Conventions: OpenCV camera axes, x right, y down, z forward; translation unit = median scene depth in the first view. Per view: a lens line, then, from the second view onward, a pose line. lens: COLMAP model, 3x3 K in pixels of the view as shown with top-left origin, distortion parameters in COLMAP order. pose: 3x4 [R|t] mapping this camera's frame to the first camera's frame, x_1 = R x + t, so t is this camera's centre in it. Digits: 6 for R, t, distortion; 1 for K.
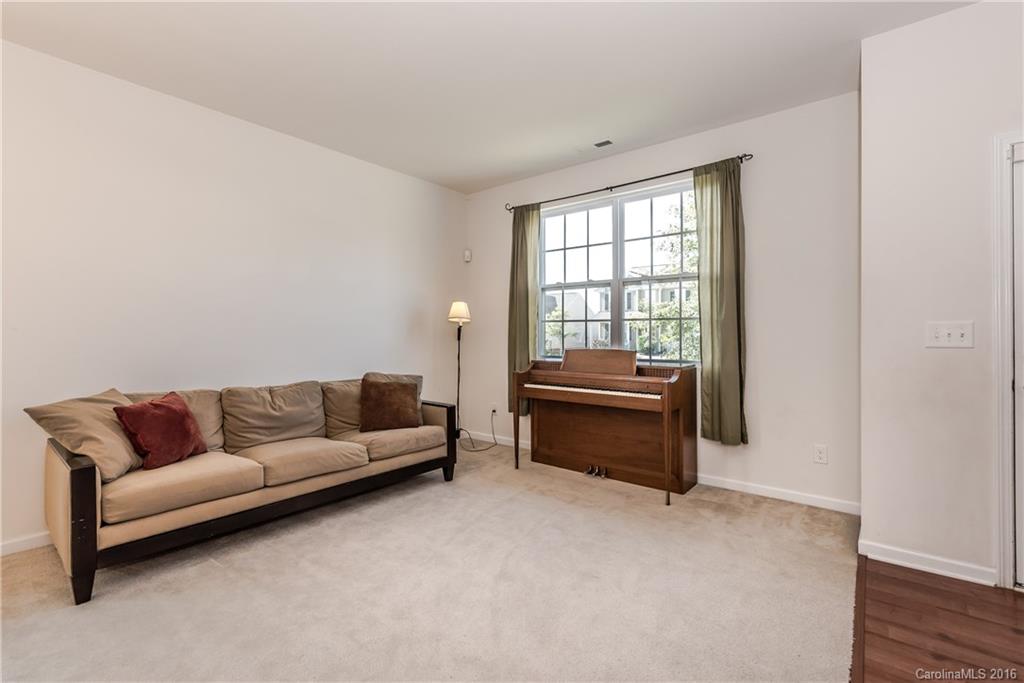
lens RADIAL K [[441.9, 0, 520.4], [0, 441.9, 338.8], [0, 0, 1]] dist [-0.003412, -0.000972]
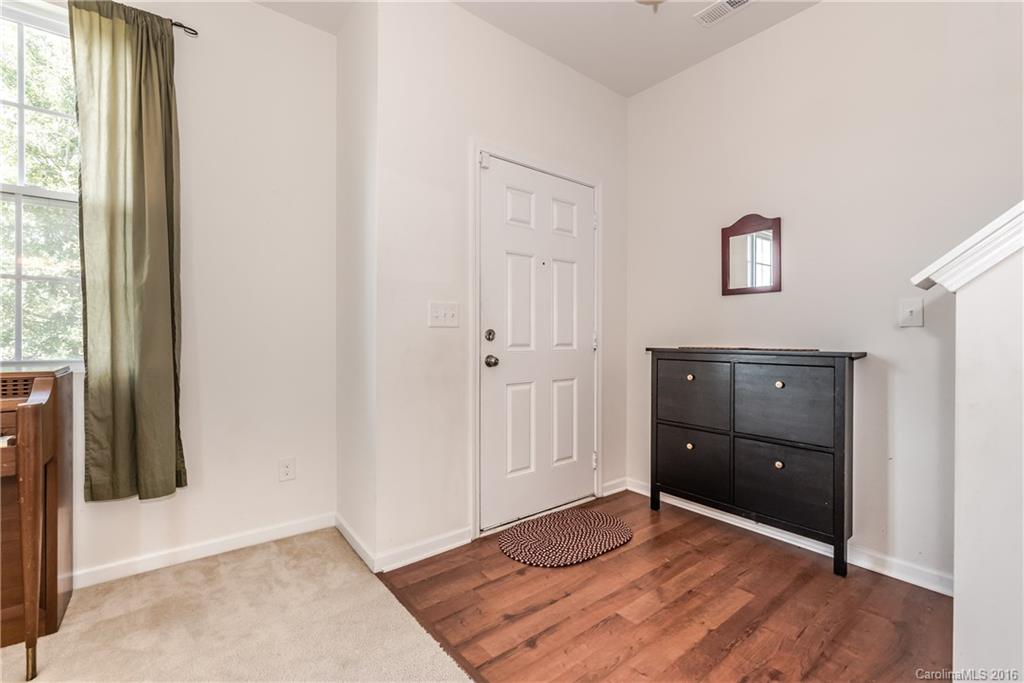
lens RADIAL K [[441.9, 0, 516.0], [0, 441.9, 337.8], [0, 0, 1]] dist [-0.003412, -0.000972]
pose [[0.219929, 0.002128, 0.975514, 0.005627], [0.004962, 0.999982, -0.003300, 0.033527], [-0.975503, 0.005567, 0.219915, 0.422590]]
